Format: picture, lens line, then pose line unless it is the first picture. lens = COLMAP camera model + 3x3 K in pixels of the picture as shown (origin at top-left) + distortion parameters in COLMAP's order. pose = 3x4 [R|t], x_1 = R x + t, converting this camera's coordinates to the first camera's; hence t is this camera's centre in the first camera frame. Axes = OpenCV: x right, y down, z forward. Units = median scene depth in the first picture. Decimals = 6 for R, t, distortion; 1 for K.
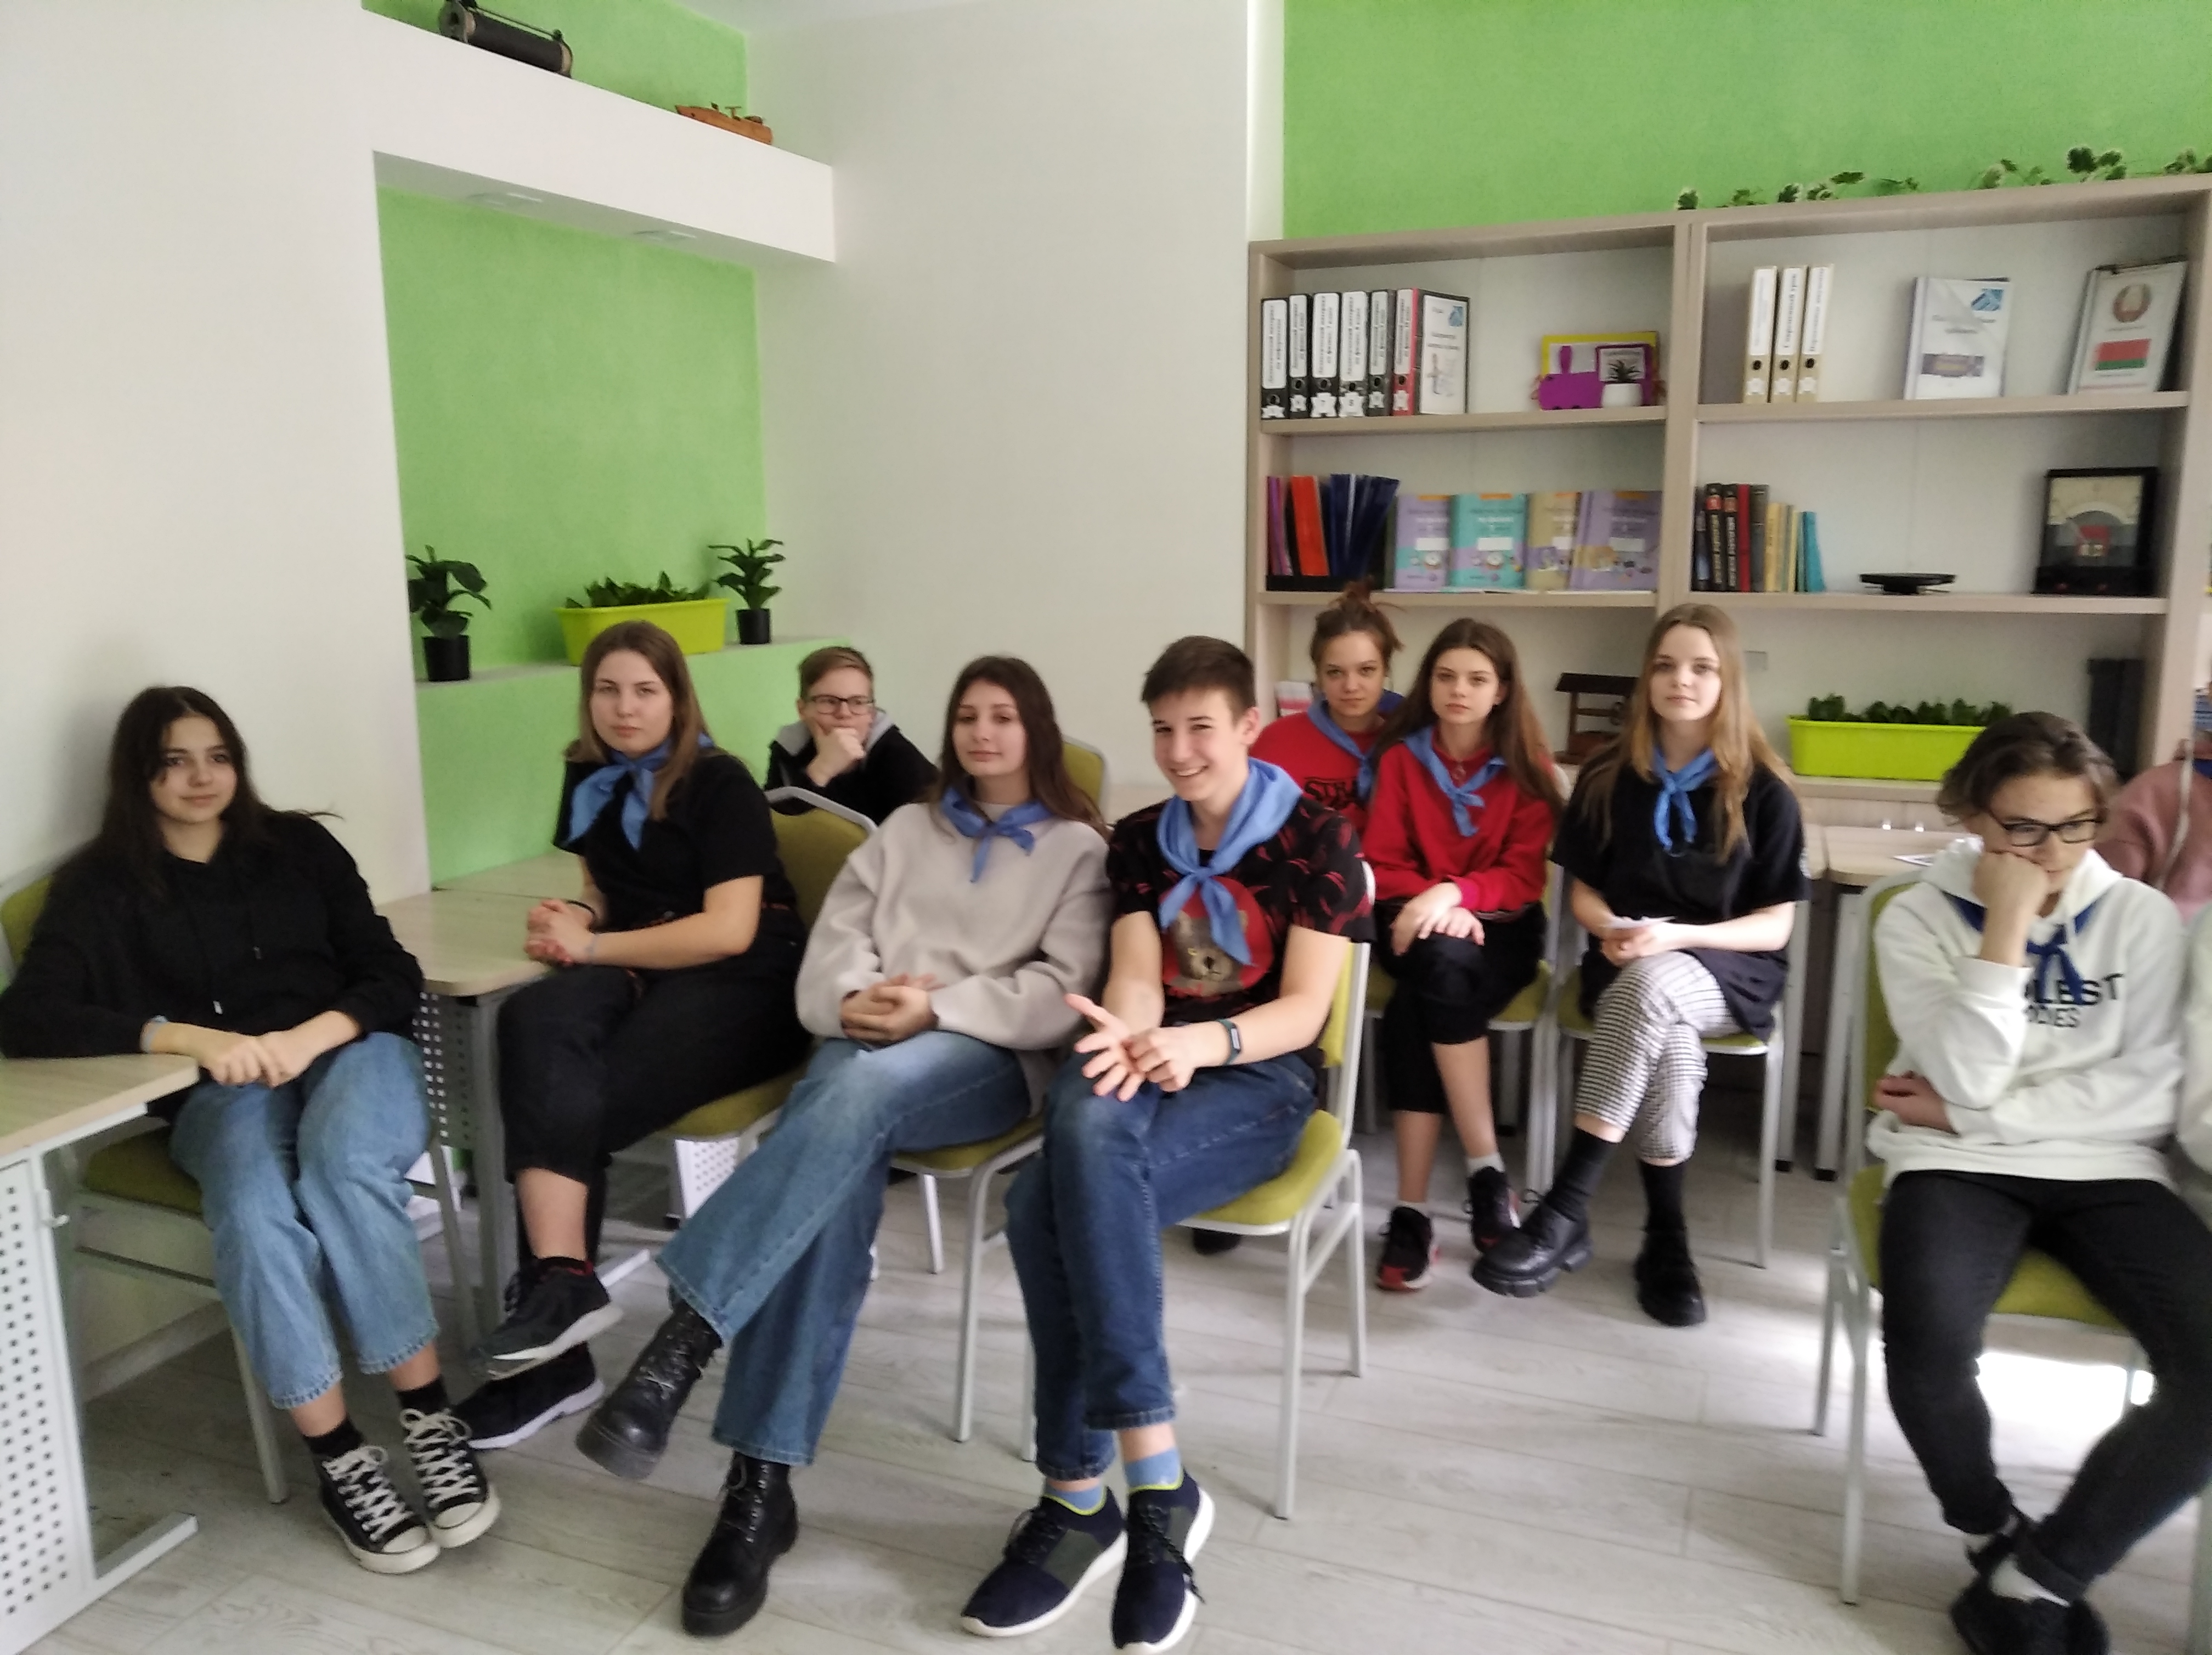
lens RADIAL K [[1658.8, 0, 1151.1], [0, 1658.8, 828.5], [0, 0, 1]] dist [-0.008572, -0.005674]
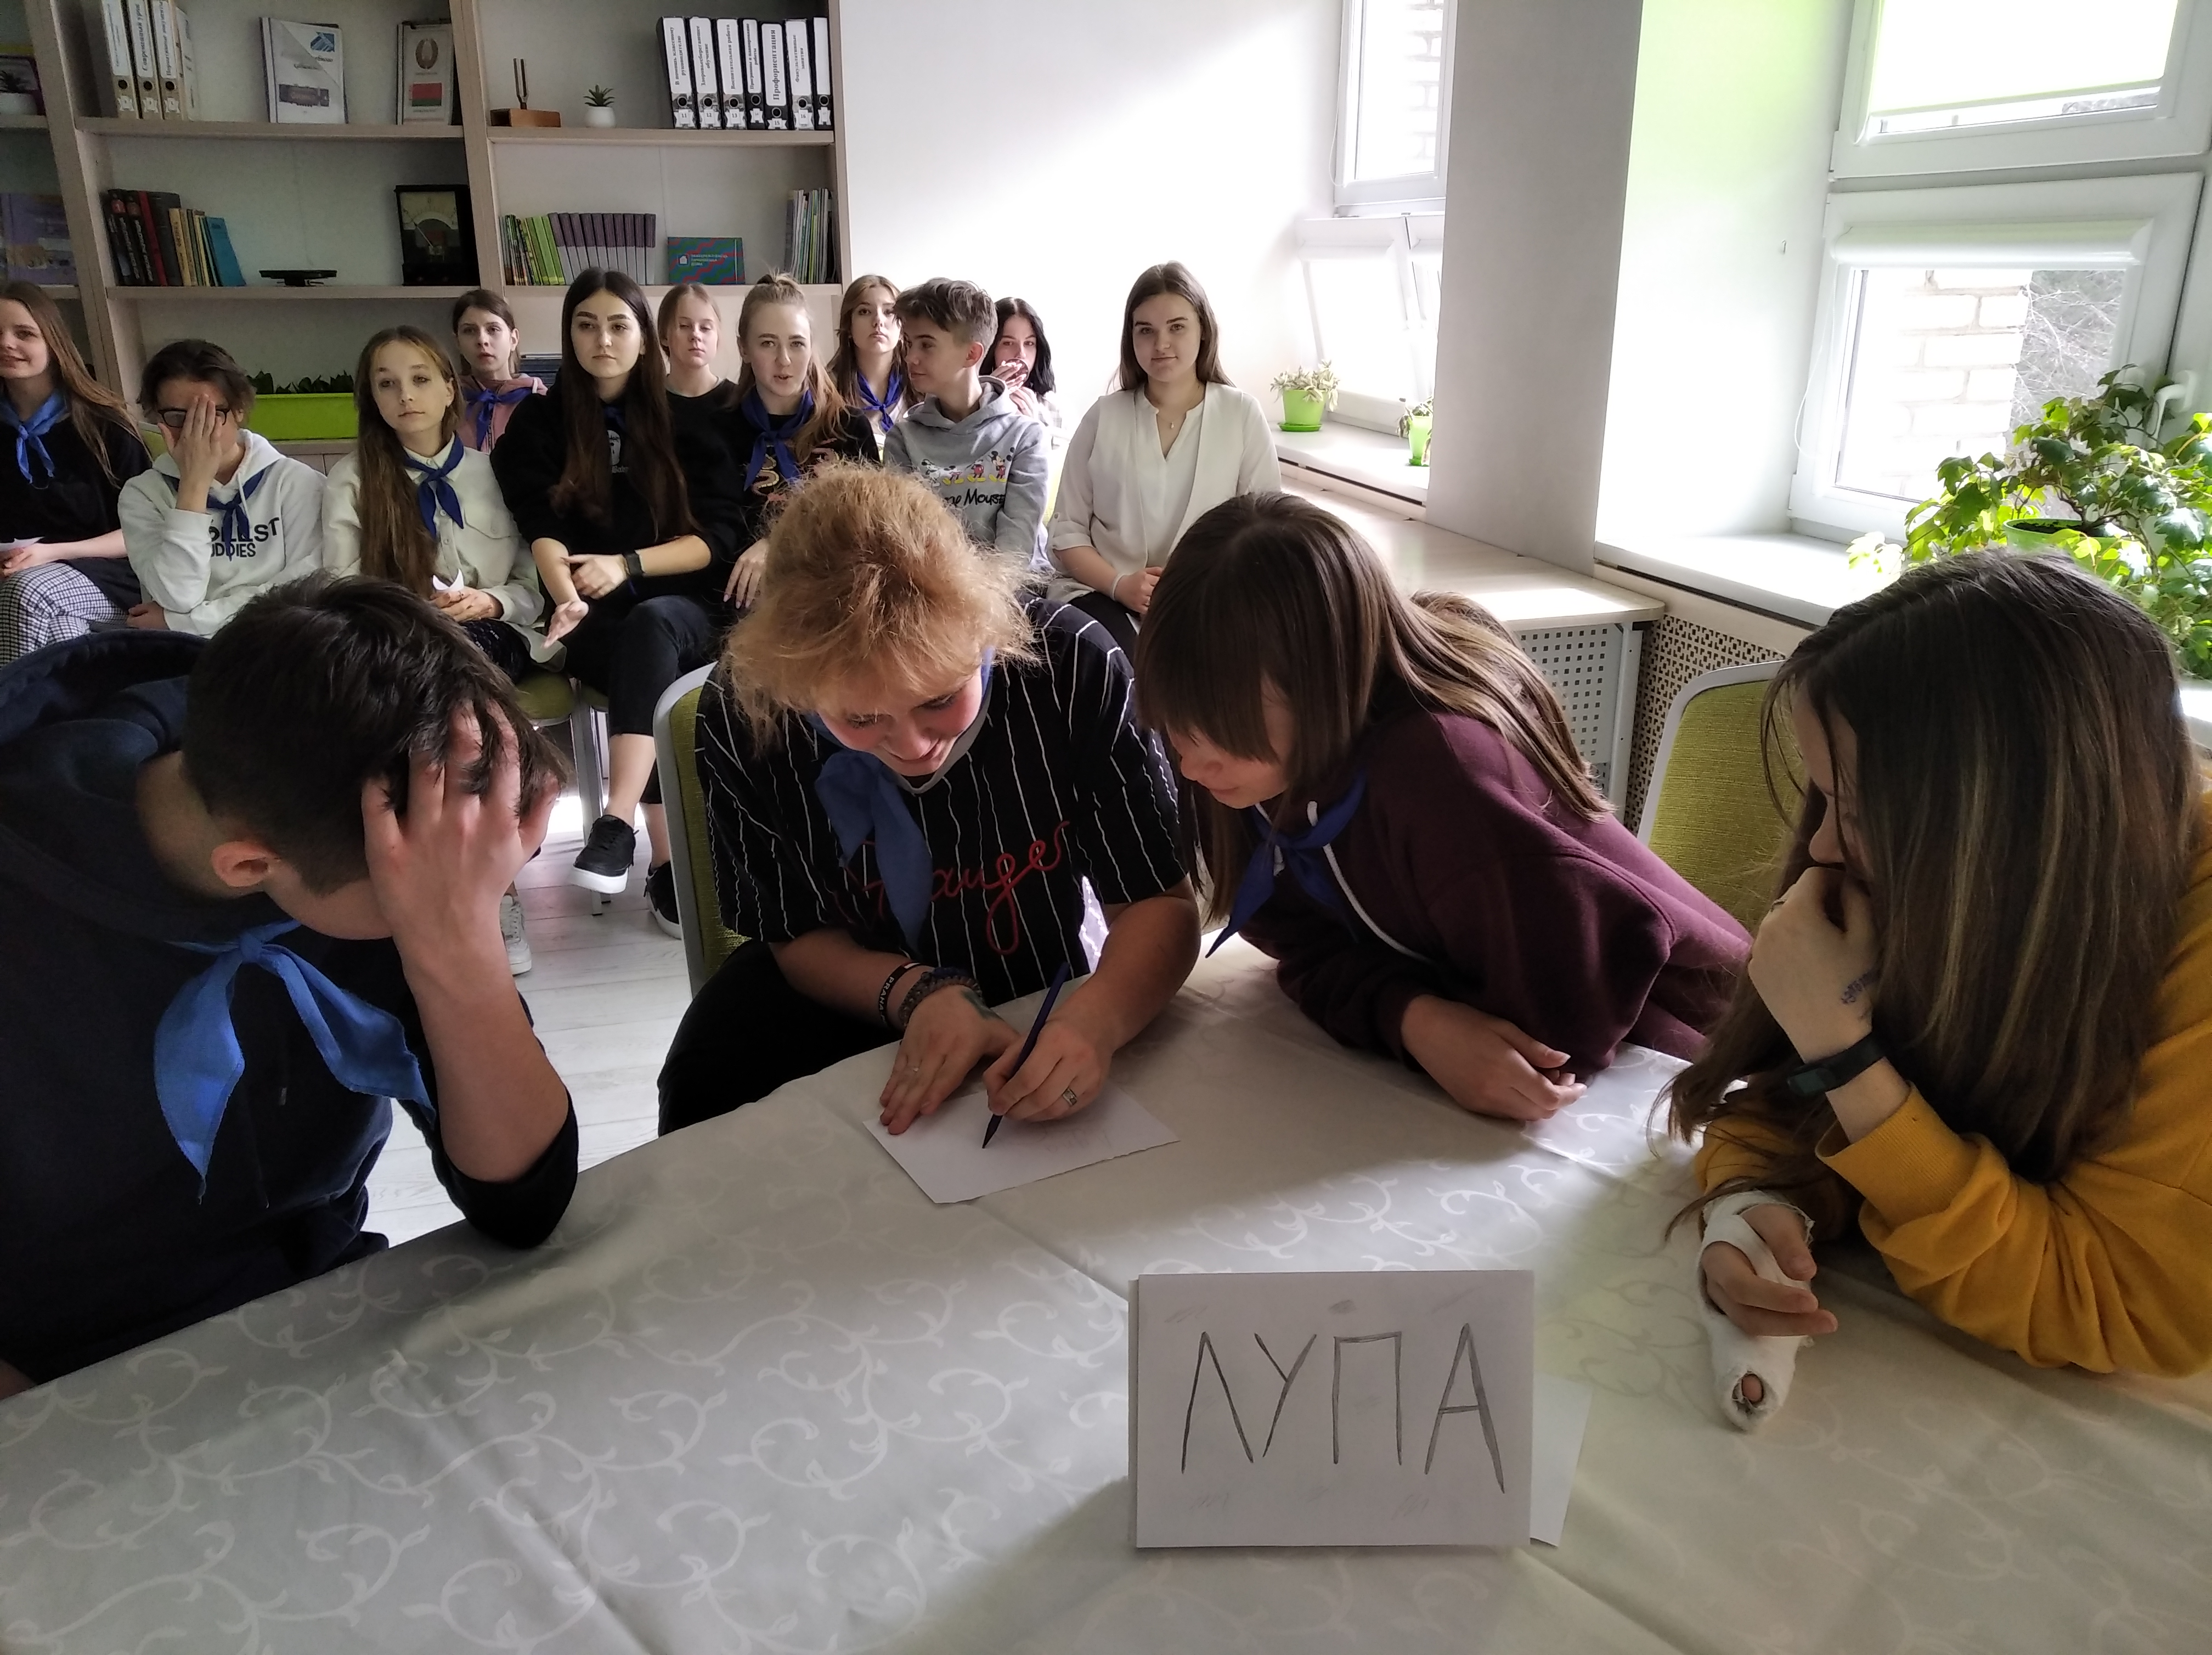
lens RADIAL K [[1656.3, 0, 1106.0], [0, 1656.3, 827.5], [0, 0, 1]] dist [-0.004416, 0.003969]
pose [[0.792797, -0.190103, 0.579079, 0.132411], [0.102565, 0.978175, 0.180702, 0.093674], [-0.600793, -0.083867, 0.794993, -0.390112]]
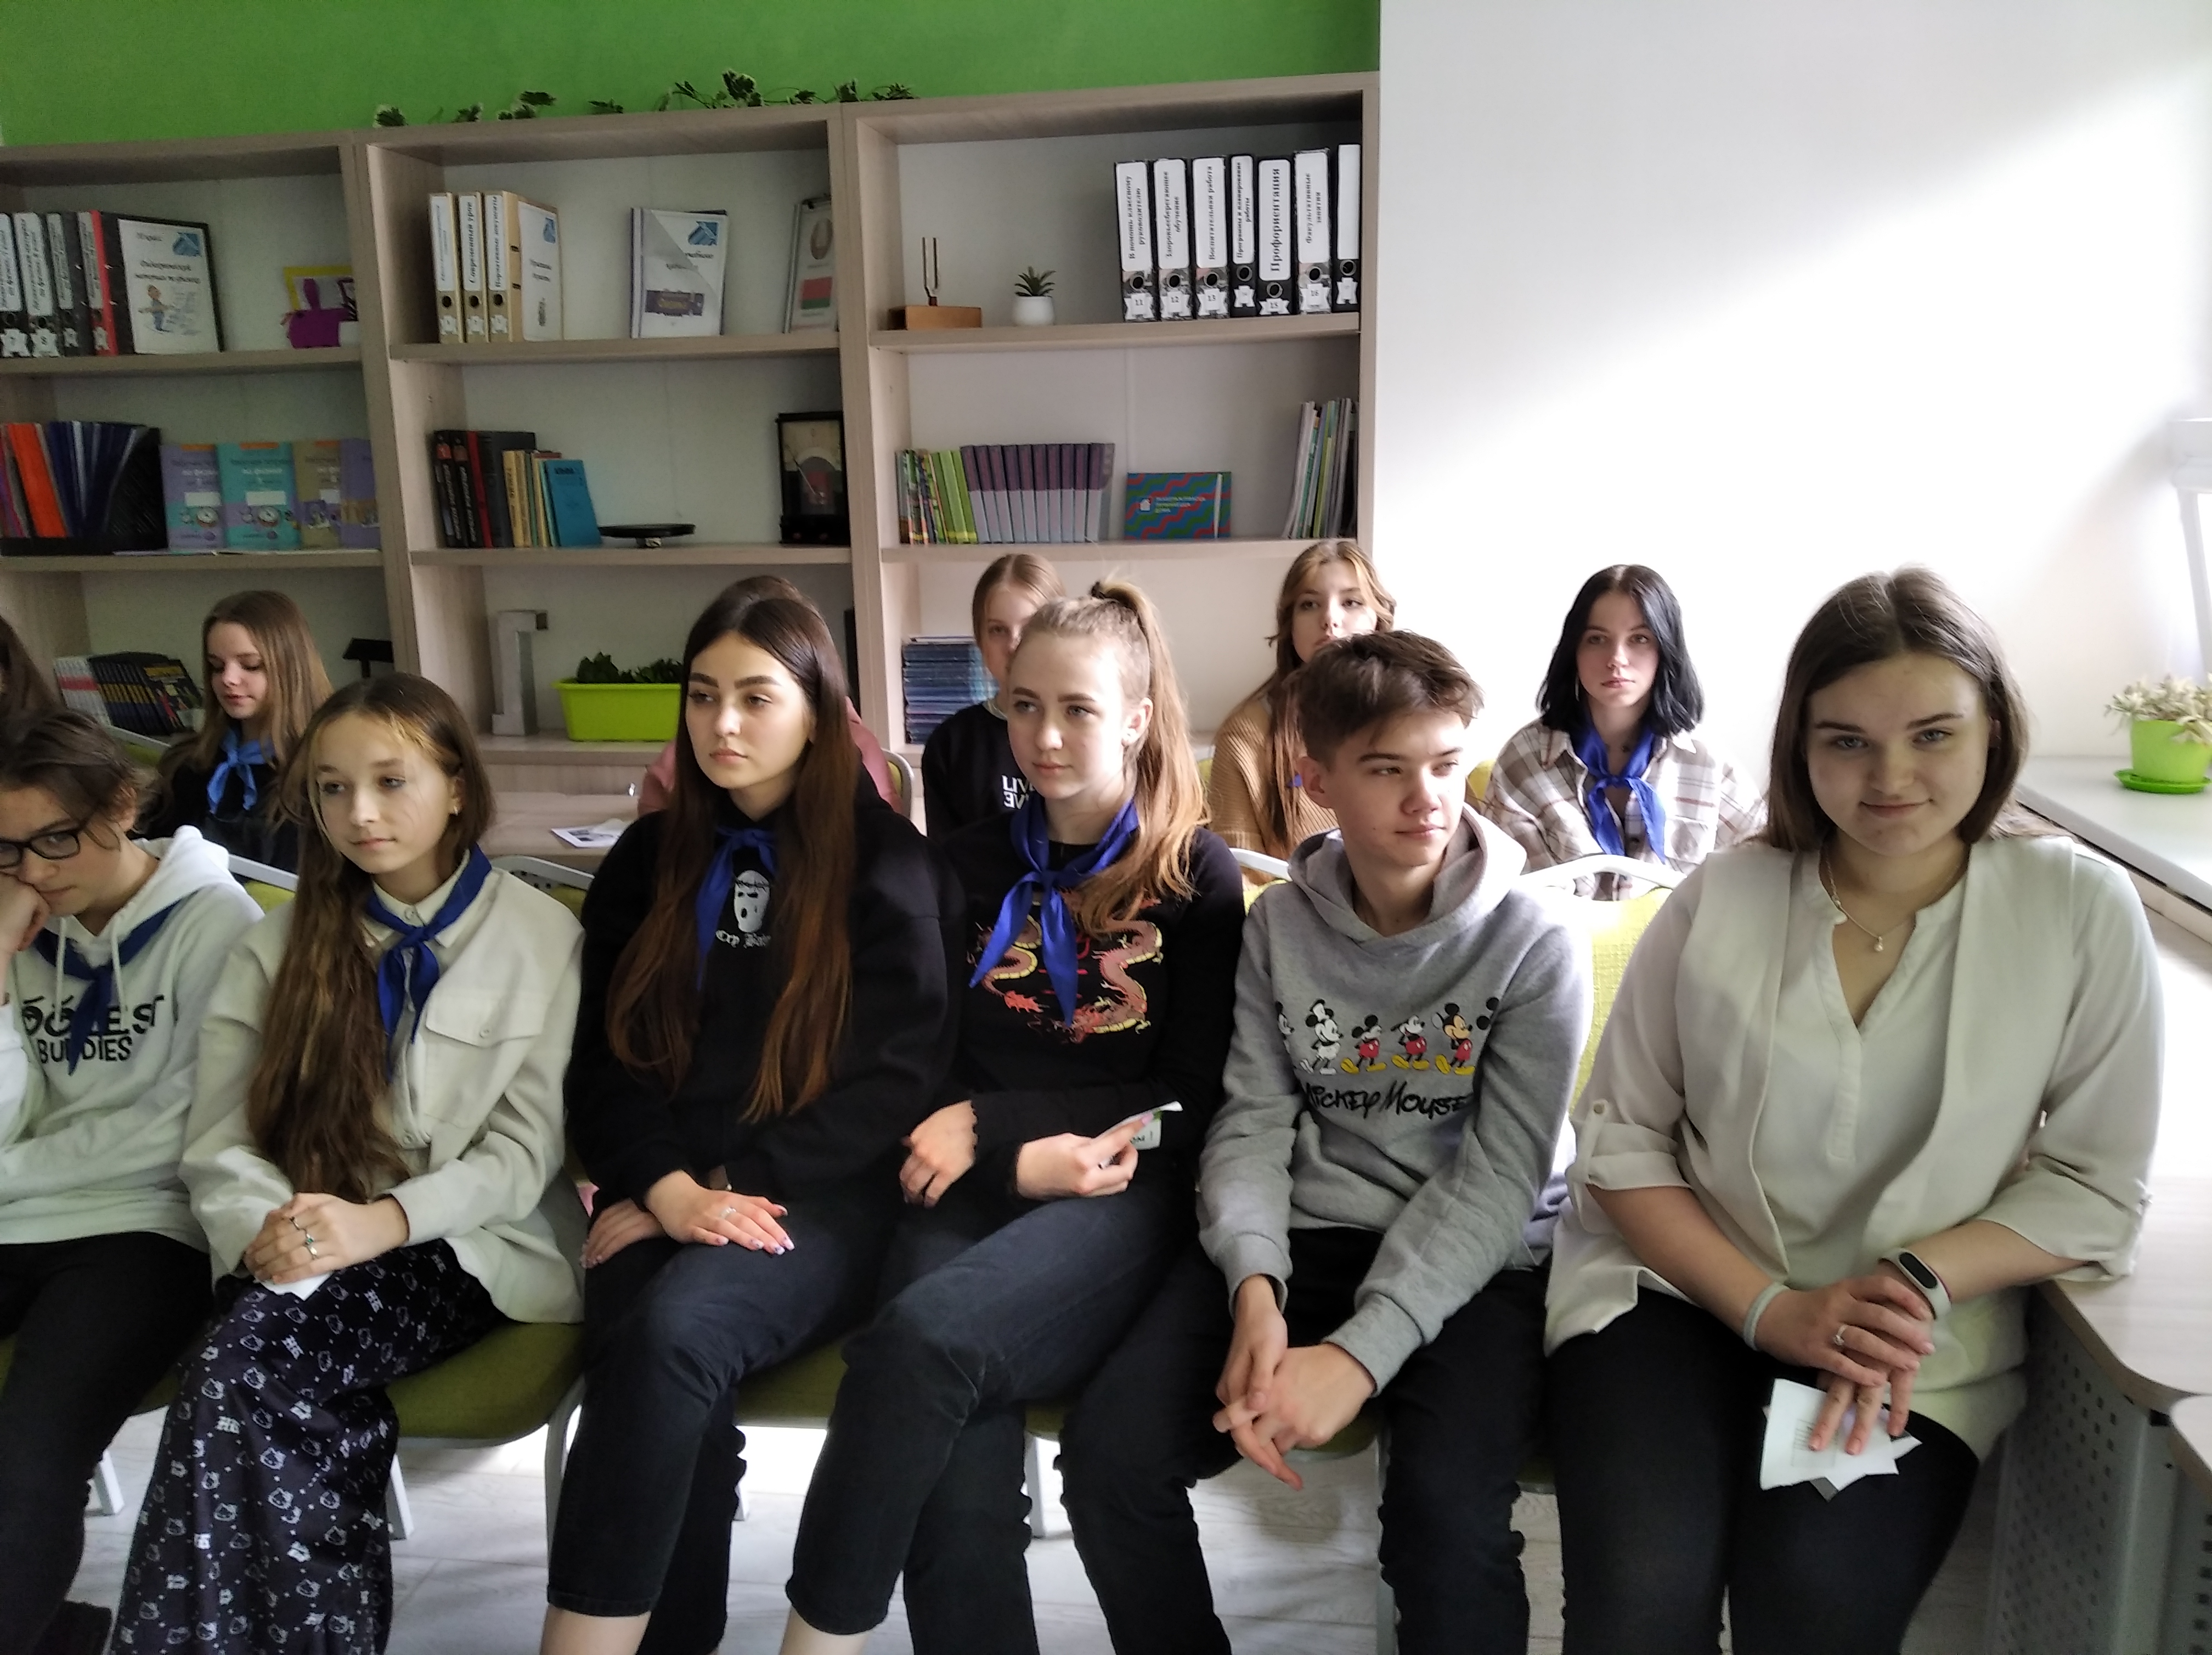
lens RADIAL K [[1656.3, 0, 1106.0], [0, 1656.3, 827.5], [0, 0, 1]] dist [-0.004416, 0.003969]
pose [[0.972426, -0.060972, 0.225102, 0.478604], [0.052209, 0.997636, 0.044685, -0.009075], [-0.227295, -0.031700, 0.973310, 0.008829]]
